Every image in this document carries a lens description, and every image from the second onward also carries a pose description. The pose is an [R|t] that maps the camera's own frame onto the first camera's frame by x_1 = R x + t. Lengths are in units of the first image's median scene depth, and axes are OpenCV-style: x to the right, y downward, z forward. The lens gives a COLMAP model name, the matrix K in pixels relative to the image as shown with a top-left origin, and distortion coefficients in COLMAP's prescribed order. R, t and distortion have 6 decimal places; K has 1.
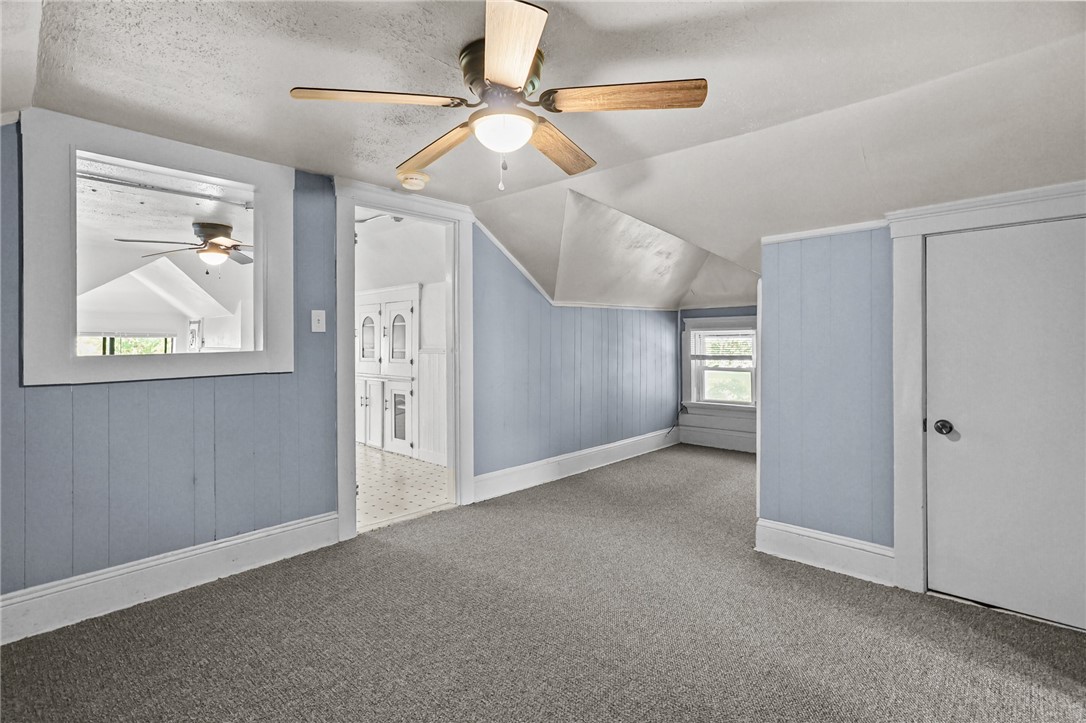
lens RADIAL K [[514.6, 0, 547.7], [0, 514.6, 349.5], [0, 0, 1]] dist [-0.000700, 0.009315]
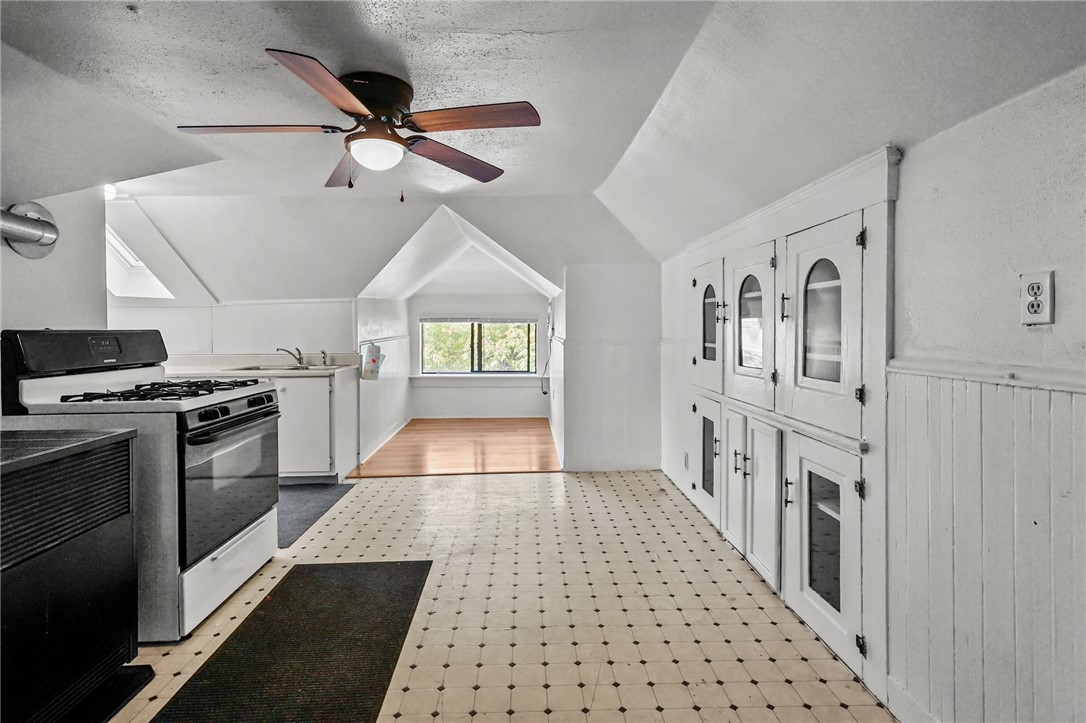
lens RADIAL K [[532.3, 0, 536.5], [0, 532.3, 322.3], [0, 0, 1]] dist [-0.015859, 0.011366]
pose [[0.698781, -0.005363, -0.715315, -0.160814], [-0.011203, 0.999767, -0.018440, -0.013600], [0.715248, 0.020899, 0.698559, 0.590841]]
